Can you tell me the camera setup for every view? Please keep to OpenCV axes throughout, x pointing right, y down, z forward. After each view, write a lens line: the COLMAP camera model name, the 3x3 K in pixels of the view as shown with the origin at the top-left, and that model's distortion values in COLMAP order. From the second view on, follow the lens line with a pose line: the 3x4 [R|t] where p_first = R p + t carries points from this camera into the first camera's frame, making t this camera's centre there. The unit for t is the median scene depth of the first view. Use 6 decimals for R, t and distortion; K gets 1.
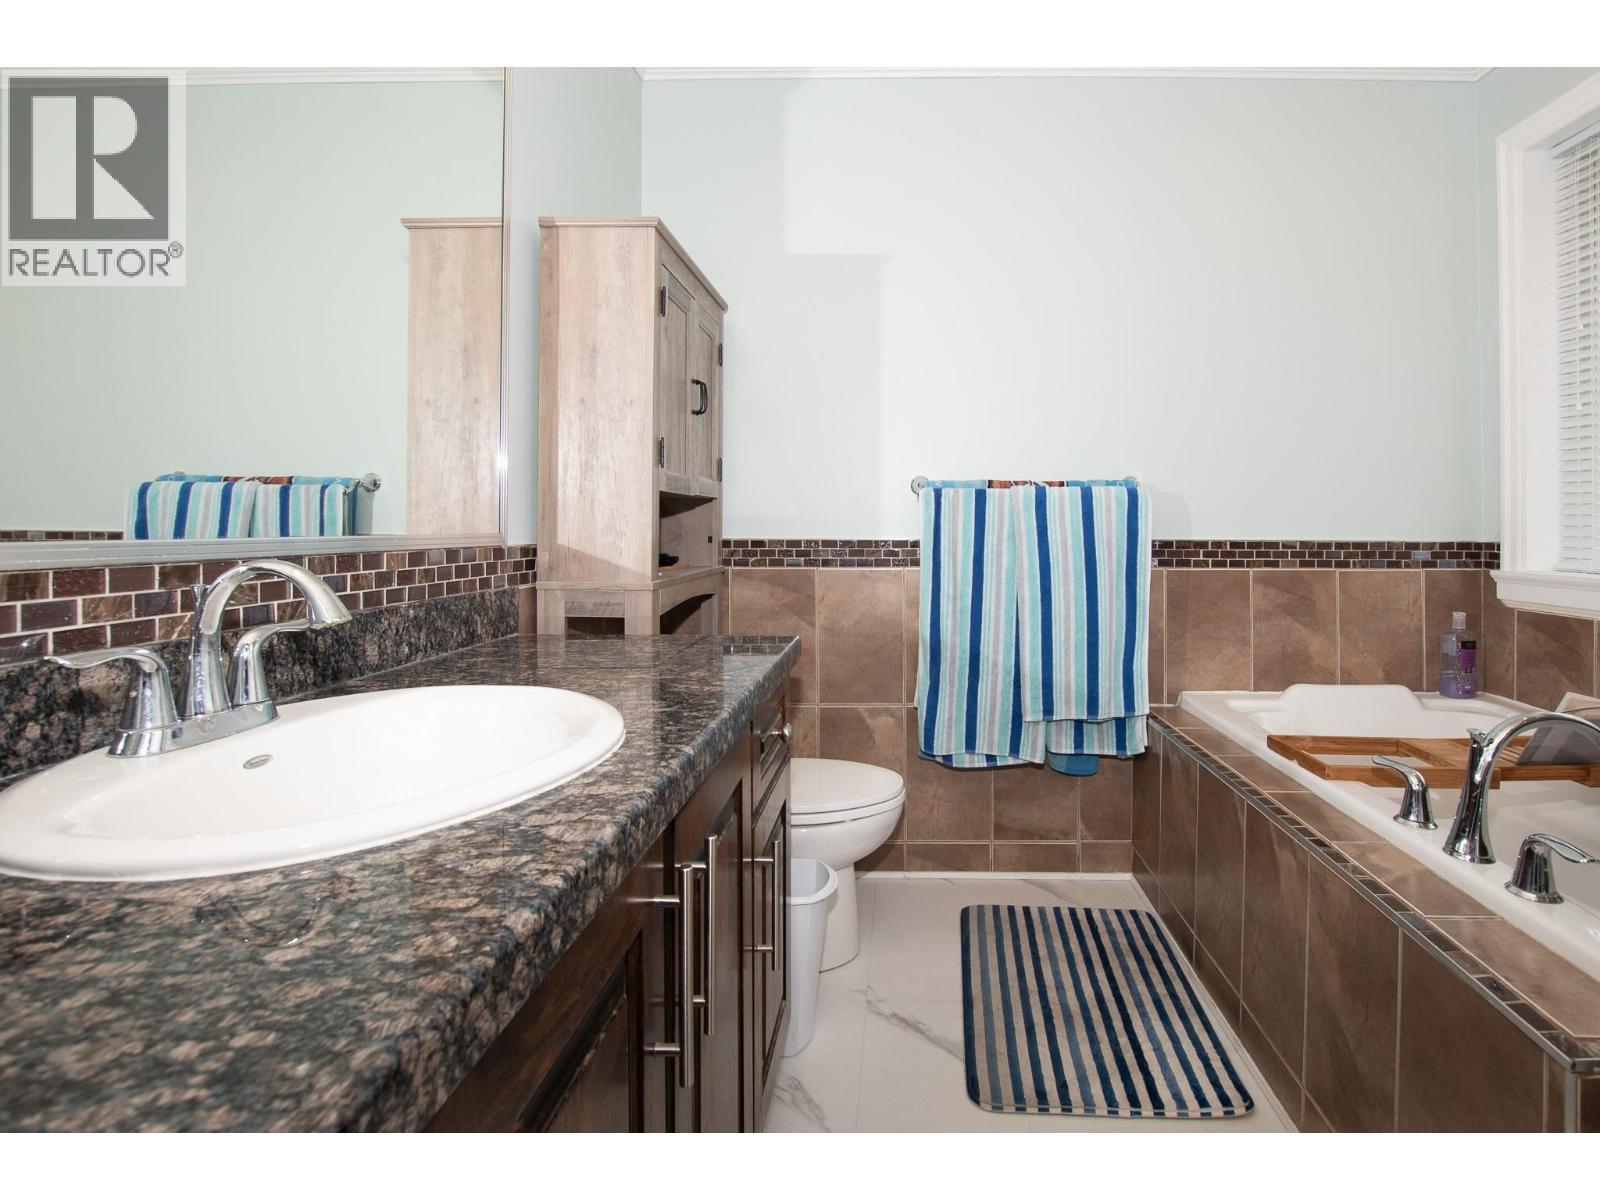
lens RADIAL K [[751.5, 0, 830.4], [0, 751.5, 524.3], [0, 0, 1]] dist [-0.043069, 0.011323]
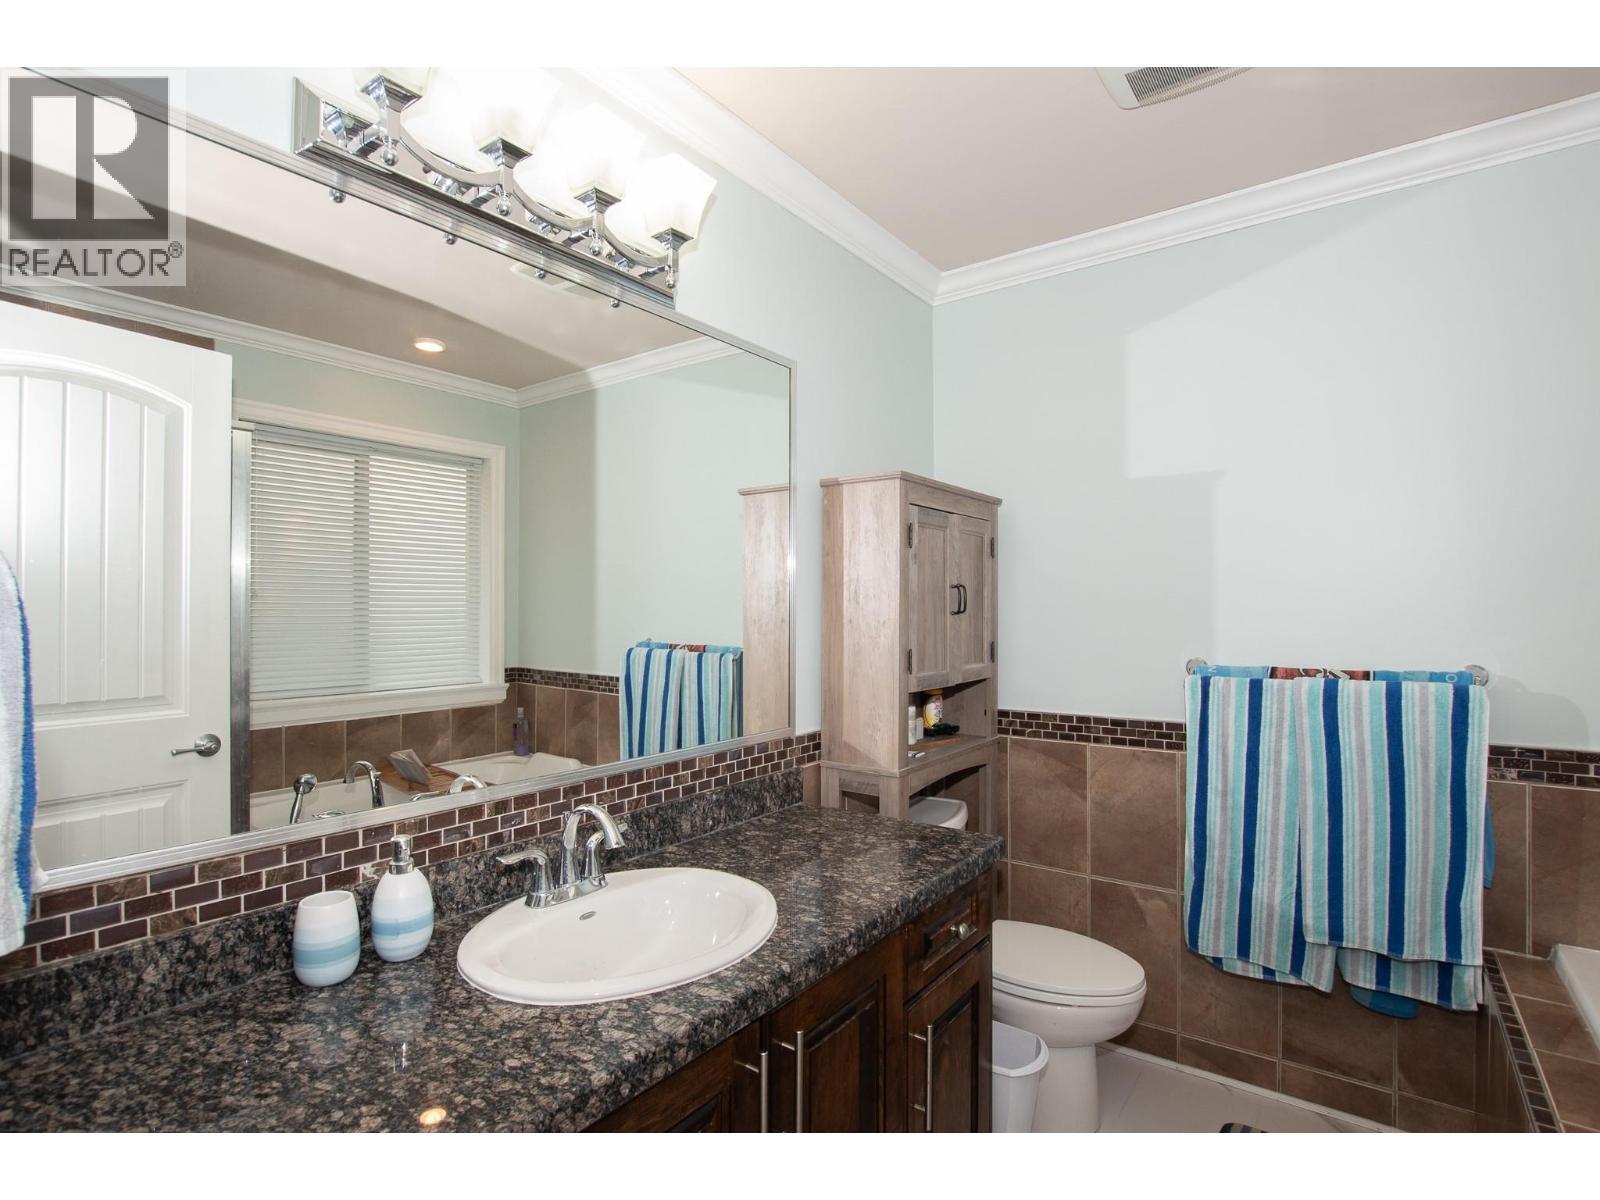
lens RADIAL K [[718.9, 0, 800.0], [0, 718.9, 600.0], [0, 0, 1]] dist [-0.025141, 0.000029]
pose [[0.832102, -0.026616, -0.553983, 0.231151], [0.017948, 0.999617, -0.021067, -0.144919], [0.554331, 0.007587, 0.832261, -0.065312]]
